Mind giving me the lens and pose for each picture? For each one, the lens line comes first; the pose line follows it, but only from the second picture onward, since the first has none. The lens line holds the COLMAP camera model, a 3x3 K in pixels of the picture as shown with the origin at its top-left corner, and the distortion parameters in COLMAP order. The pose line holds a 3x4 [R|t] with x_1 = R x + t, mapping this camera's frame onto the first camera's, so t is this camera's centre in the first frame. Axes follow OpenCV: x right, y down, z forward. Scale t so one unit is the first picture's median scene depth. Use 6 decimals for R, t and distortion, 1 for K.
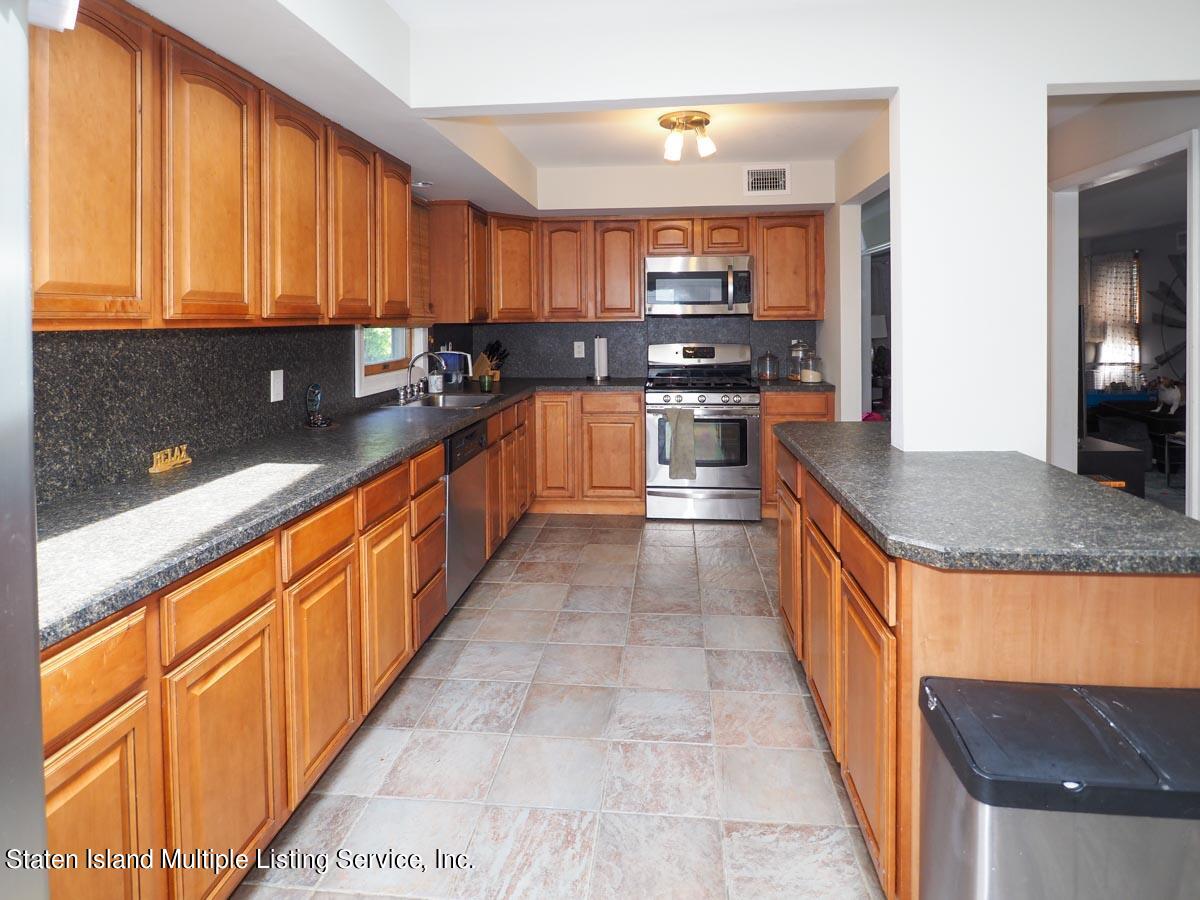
lens RADIAL K [[684.5, 0, 605.8], [0, 684.5, 326.5], [0, 0, 1]] dist [-0.000484, -0.000451]
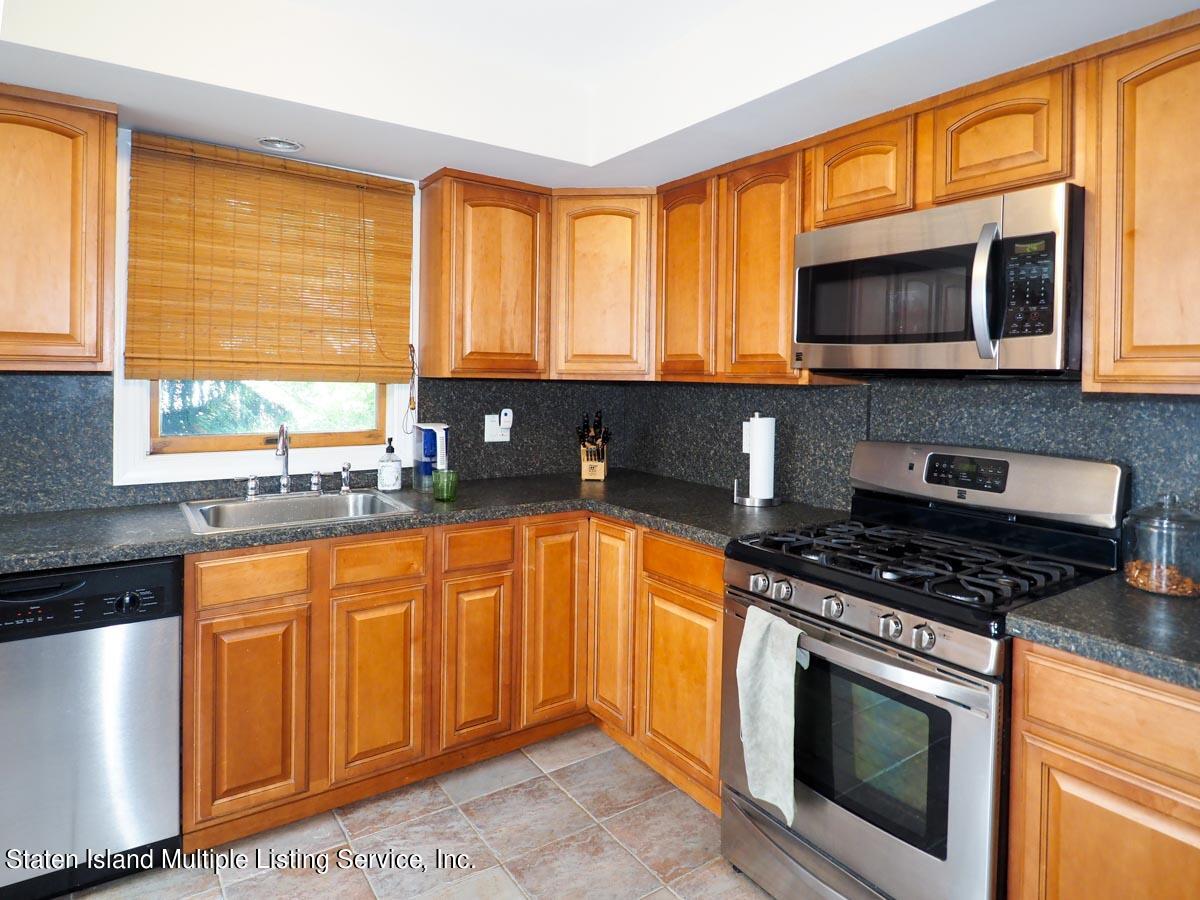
lens RADIAL K [[718.5, 0, 601.7], [0, 718.5, 384.8], [0, 0, 1]] dist [-0.006021, -0.003422]
pose [[0.667561, 0.029277, -0.743980, 0.322748], [-0.030638, 0.999460, 0.011840, -0.009652], [0.743925, 0.014891, 0.668097, 0.641085]]
